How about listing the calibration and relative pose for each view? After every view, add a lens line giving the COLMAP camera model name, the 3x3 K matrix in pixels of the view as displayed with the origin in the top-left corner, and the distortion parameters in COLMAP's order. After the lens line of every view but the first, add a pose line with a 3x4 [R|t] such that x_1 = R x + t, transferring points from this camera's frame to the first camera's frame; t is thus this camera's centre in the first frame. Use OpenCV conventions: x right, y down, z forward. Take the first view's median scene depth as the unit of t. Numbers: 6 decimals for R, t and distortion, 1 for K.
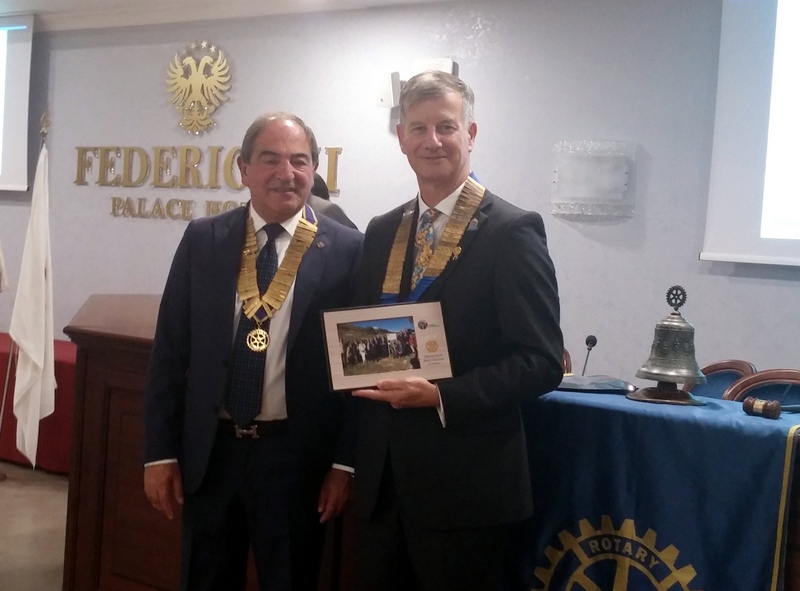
lens RADIAL K [[1194.4, 0, 400.0], [0, 1194.4, 295.5], [0, 0, 1]] dist [0.051612, 0.106029]
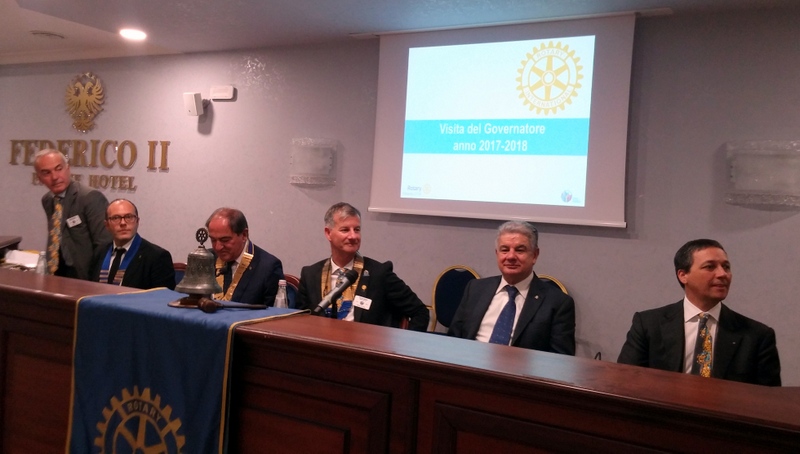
lens RADIAL K [[717.4, 0, 400.0], [0, 717.4, 227.0], [0, 0, 1]] dist [-0.003175, -0.011369]
pose [[0.987600, -0.007572, 0.156808, 0.113019], [0.009086, 0.999919, -0.008939, 0.000254], [-0.156728, 0.010253, 0.987589, 0.027556]]
